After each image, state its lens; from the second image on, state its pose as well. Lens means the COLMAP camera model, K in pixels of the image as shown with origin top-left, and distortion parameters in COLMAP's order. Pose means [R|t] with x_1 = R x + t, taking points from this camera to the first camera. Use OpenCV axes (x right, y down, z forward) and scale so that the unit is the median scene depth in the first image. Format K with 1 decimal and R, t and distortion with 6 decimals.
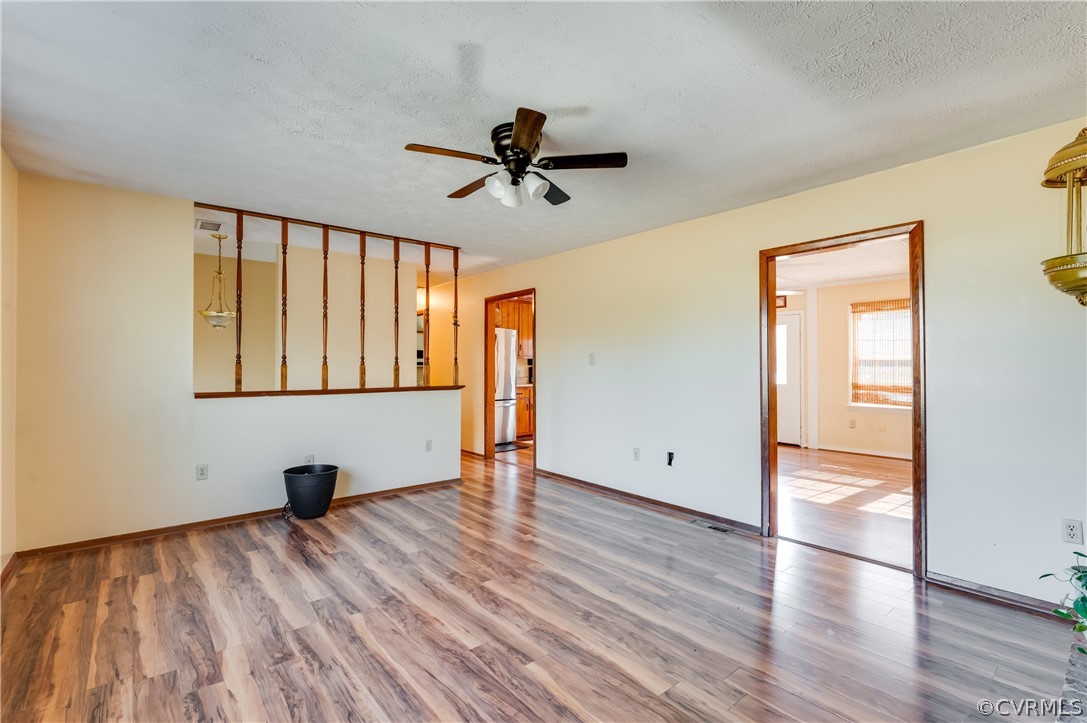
lens RADIAL K [[487.6, 0, 540.7], [0, 487.6, 358.4], [0, 0, 1]] dist [0.000045, -0.000341]
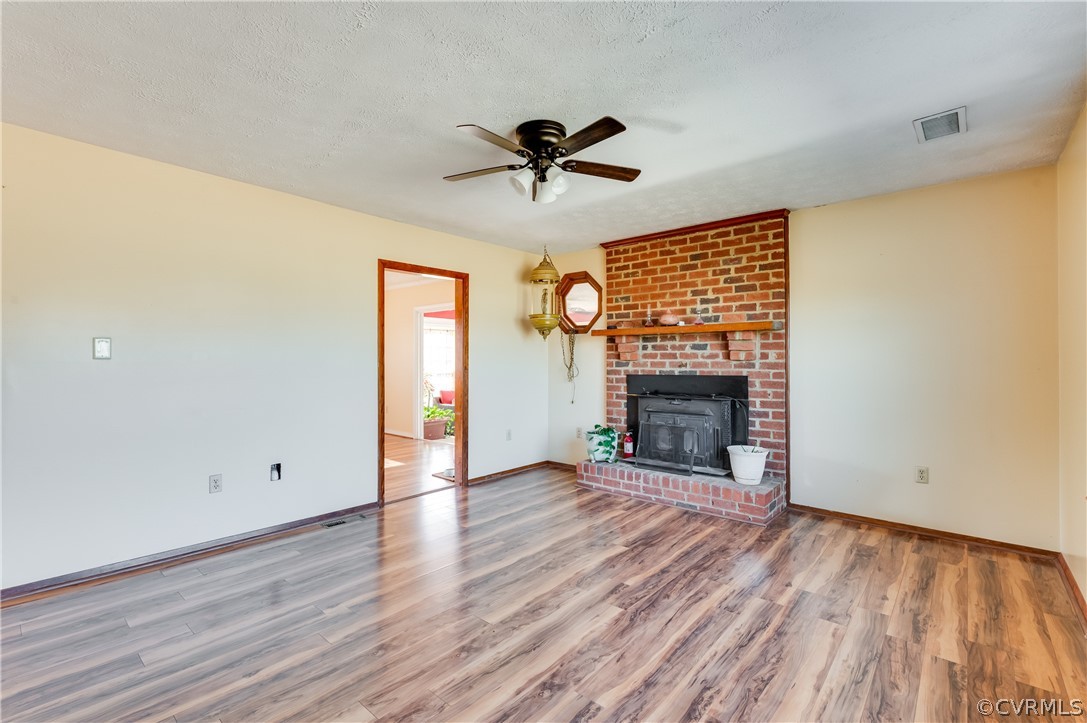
lens RADIAL K [[487.6, 0, 540.7], [0, 487.6, 358.4], [0, 0, 1]] dist [0.000045, -0.000341]
pose [[-0.152666, -0.000469, 0.988278, -1.087046], [-0.012406, 0.999922, -0.001442, 0.020221], [-0.988200, -0.012481, -0.152660, 1.216277]]
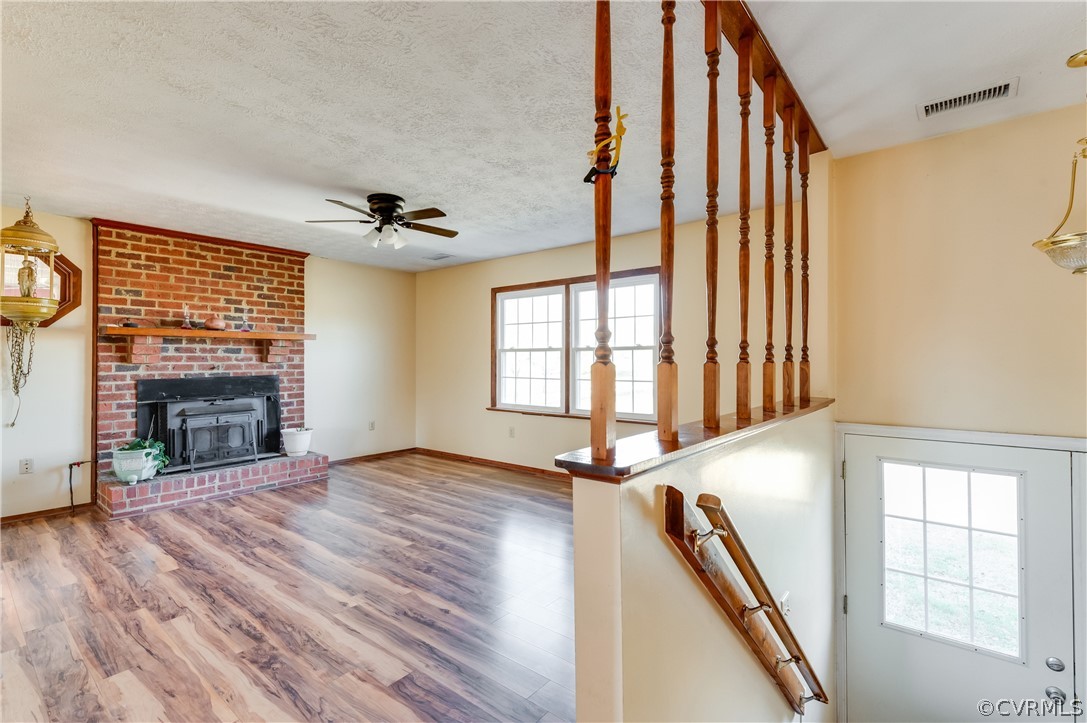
lens RADIAL K [[487.6, 0, 540.7], [0, 487.6, 358.4], [0, 0, 1]] dist [0.000045, -0.000341]
pose [[-0.981906, -0.000158, -0.189368, -0.231093], [0.003093, 0.999853, -0.016868, 0.037071], [0.189343, -0.017149, -0.981761, 2.589018]]
